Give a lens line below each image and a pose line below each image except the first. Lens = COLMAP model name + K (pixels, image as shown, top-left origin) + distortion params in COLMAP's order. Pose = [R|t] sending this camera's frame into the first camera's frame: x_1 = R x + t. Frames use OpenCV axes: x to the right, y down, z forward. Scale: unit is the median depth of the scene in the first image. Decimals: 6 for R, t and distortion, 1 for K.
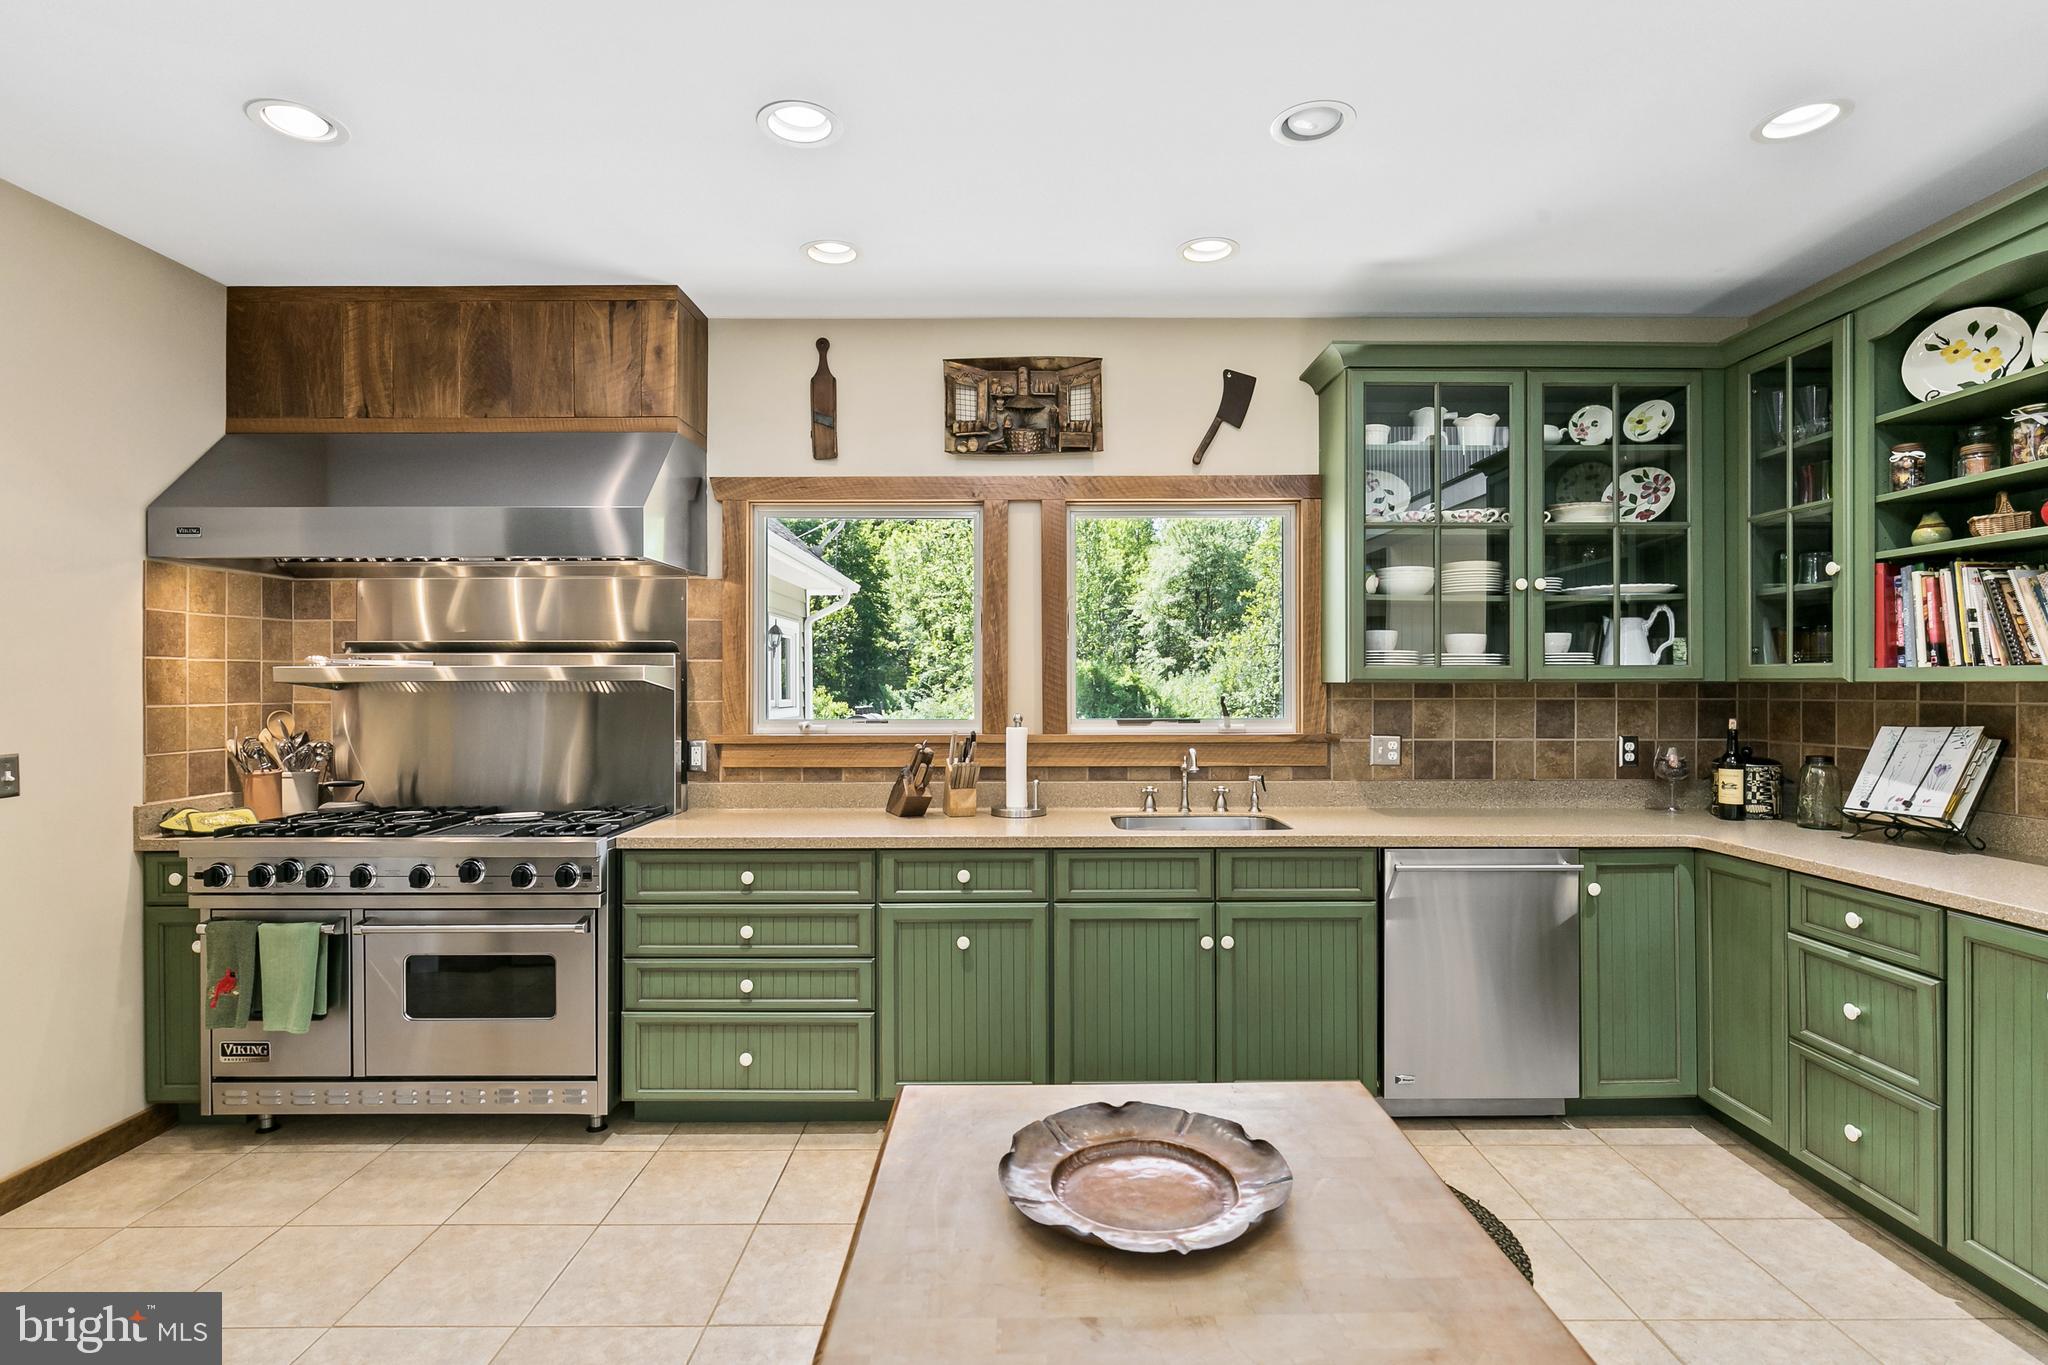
lens RADIAL K [[983.8, 0, 1028.6], [0, 983.8, 685.4], [0, 0, 1]] dist [-0.003098, -0.000569]
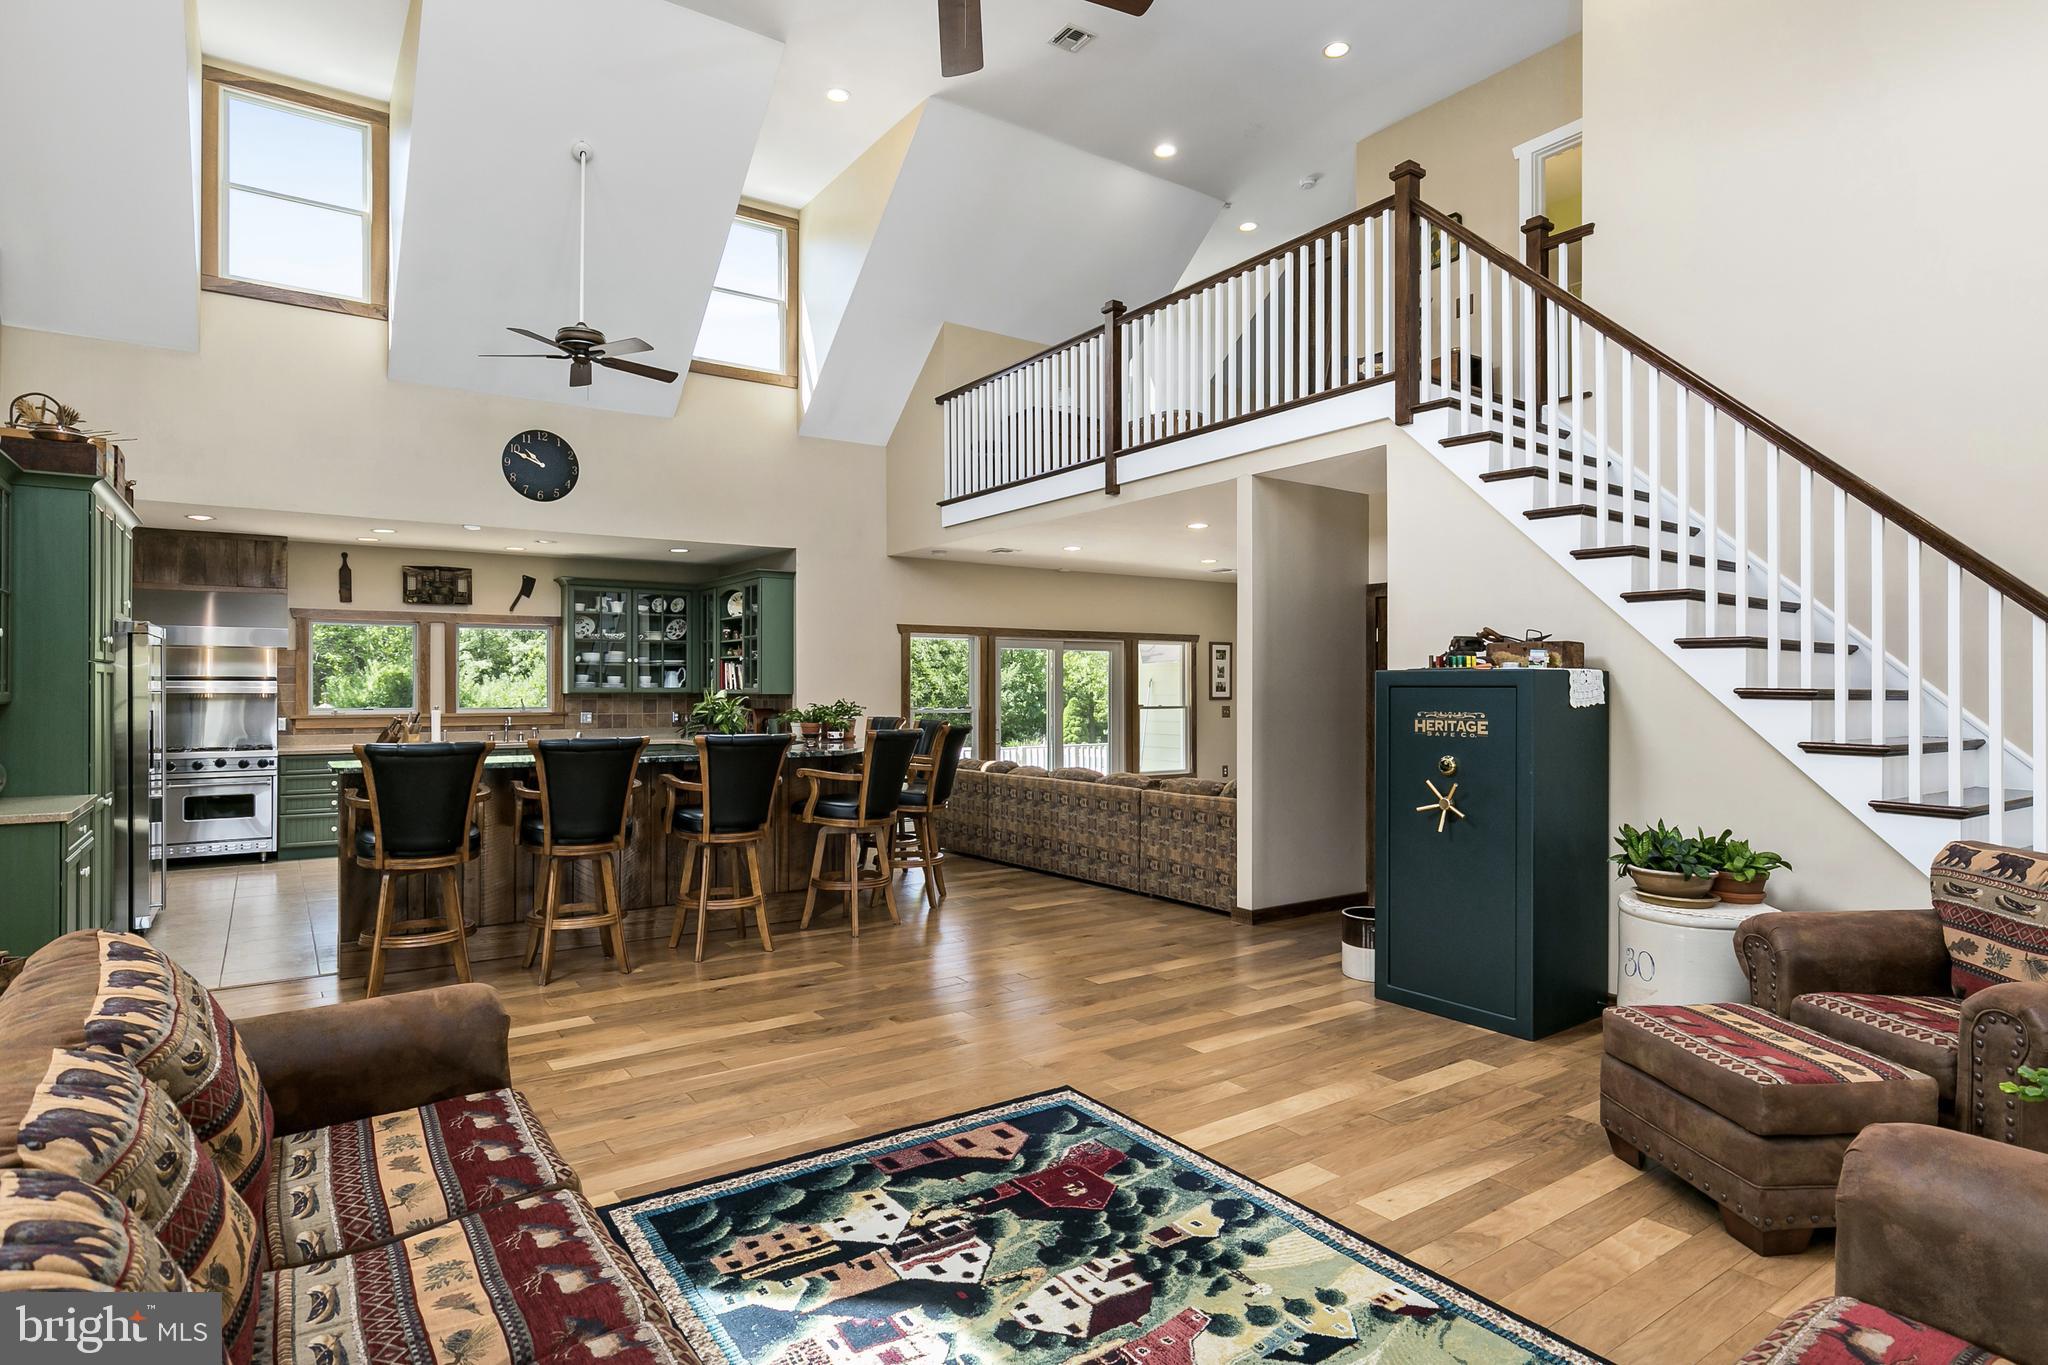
lens RADIAL K [[1085.8, 0, 1024.0], [0, 1085.8, 682.5], [0, 0, 1]] dist [-0.001657, -0.000696]
pose [[0.821900, 0.004552, 0.569613, -0.406240], [-0.000665, 0.999975, -0.007032, -0.013961], [-0.569631, 0.005401, 0.821883, -2.477390]]
